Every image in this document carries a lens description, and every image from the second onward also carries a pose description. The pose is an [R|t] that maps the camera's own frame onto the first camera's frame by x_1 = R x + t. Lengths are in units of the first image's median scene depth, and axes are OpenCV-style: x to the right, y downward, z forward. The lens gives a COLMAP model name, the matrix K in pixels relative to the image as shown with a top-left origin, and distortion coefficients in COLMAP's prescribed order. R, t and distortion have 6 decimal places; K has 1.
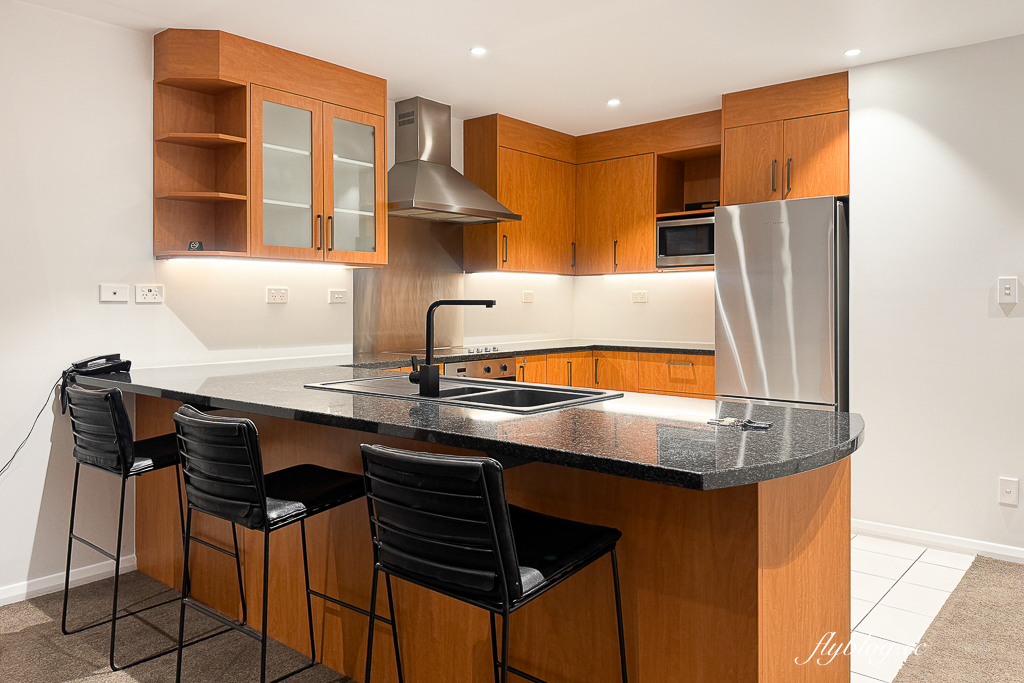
lens RADIAL K [[749.3, 0, 507.3], [0, 749.3, 303.6], [0, 0, 1]] dist [0.073147, -0.070944]
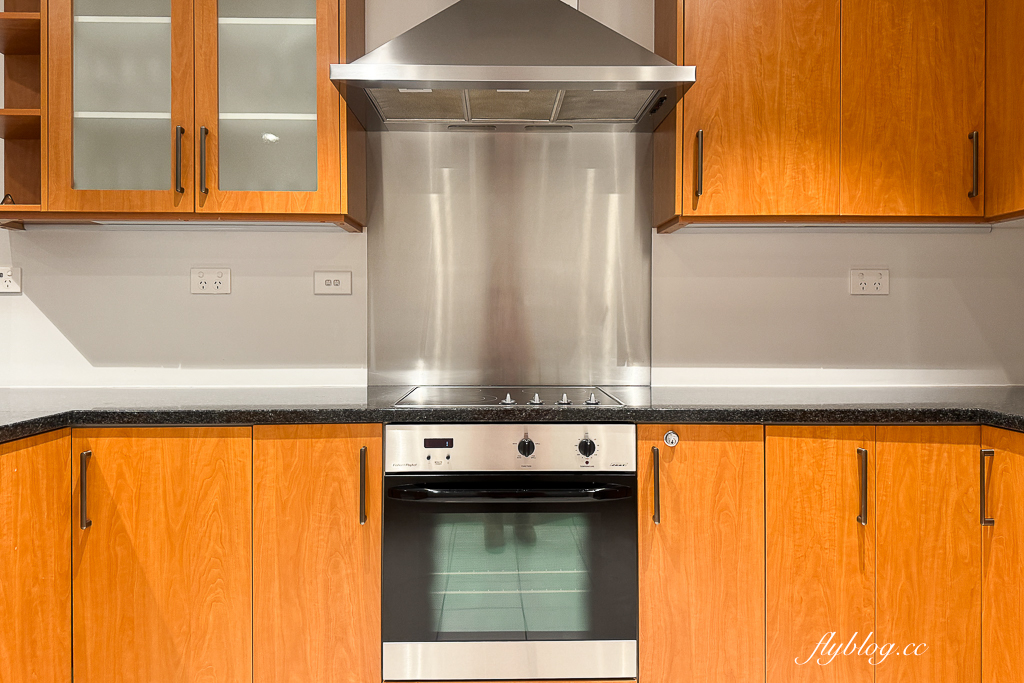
lens RADIAL K [[749.3, 0, 507.3], [0, 749.3, 303.6], [0, 0, 1]] dist [0.073147, -0.070944]
pose [[0.654226, -0.010223, -0.756230, 0.298965], [-0.003149, 0.999863, -0.016240, 0.016283], [0.756293, 0.013006, 0.654104, 0.766958]]
